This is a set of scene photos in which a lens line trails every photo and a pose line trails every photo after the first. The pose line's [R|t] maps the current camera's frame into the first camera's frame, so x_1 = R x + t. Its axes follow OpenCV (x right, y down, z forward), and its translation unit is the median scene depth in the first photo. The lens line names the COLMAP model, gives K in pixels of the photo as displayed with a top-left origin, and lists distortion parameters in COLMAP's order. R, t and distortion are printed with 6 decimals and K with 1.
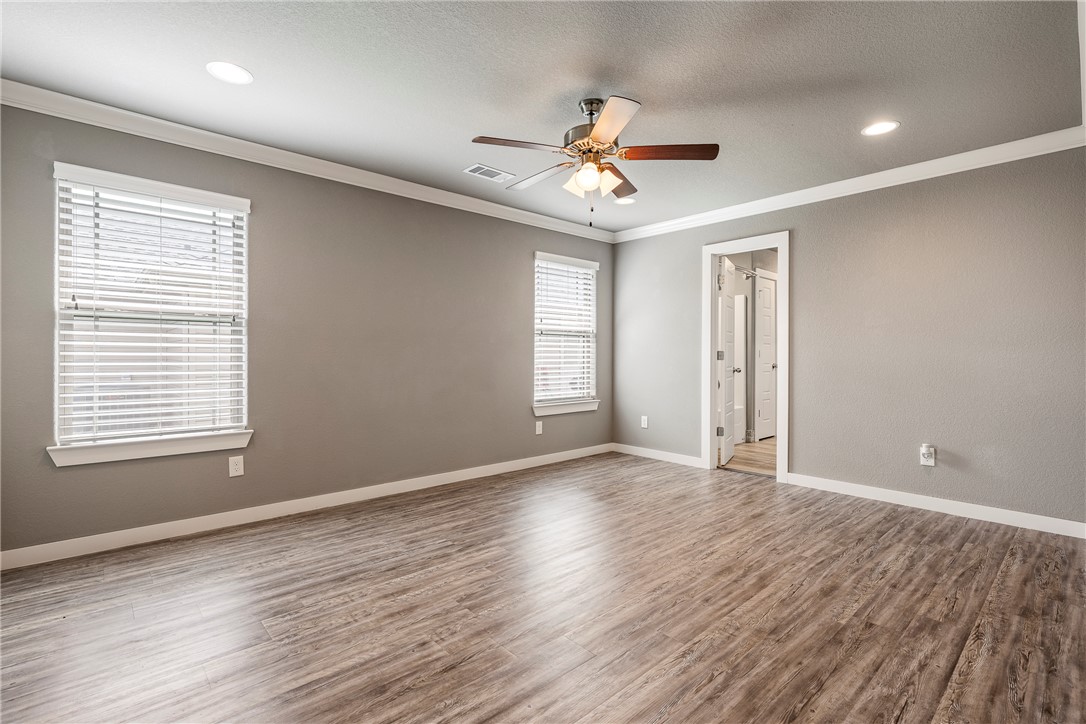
lens RADIAL K [[505.5, 0, 545.0], [0, 505.5, 352.8], [0, 0, 1]] dist [-0.001583, 0.000940]
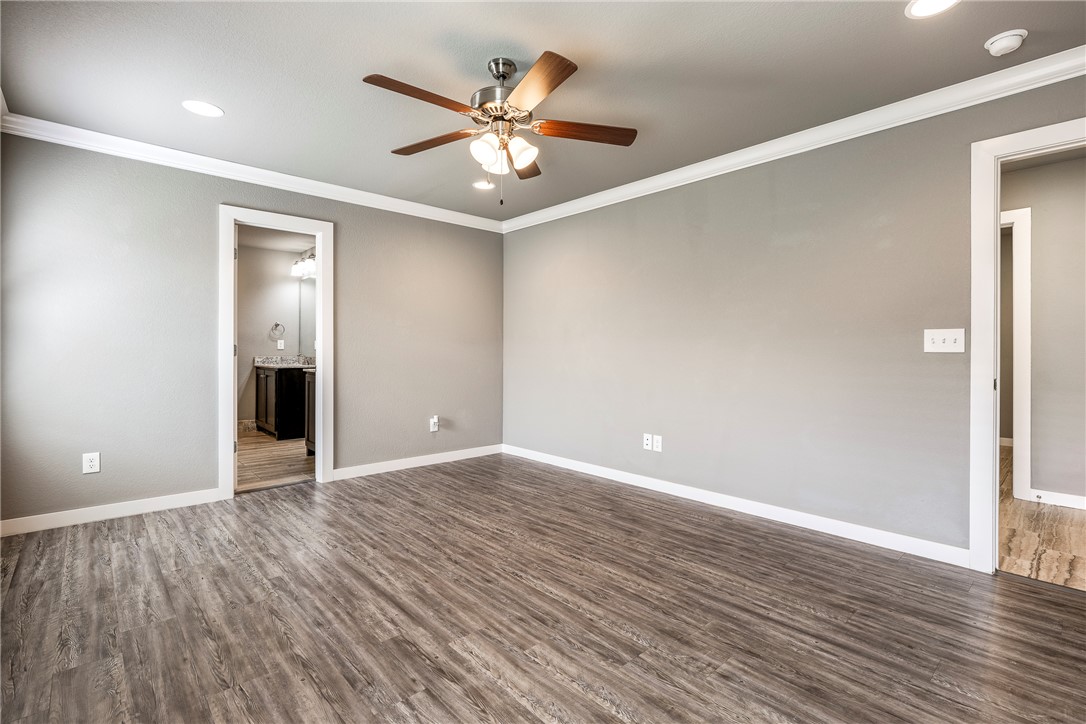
lens RADIAL K [[505.5, 0, 545.9], [0, 505.5, 358.2], [0, 0, 1]] dist [-0.001583, 0.000940]
pose [[-0.011628, -0.018887, 0.999754, -0.767045], [-0.007573, 0.999795, 0.018800, -0.002442], [-0.999904, -0.007353, -0.011769, 0.909938]]
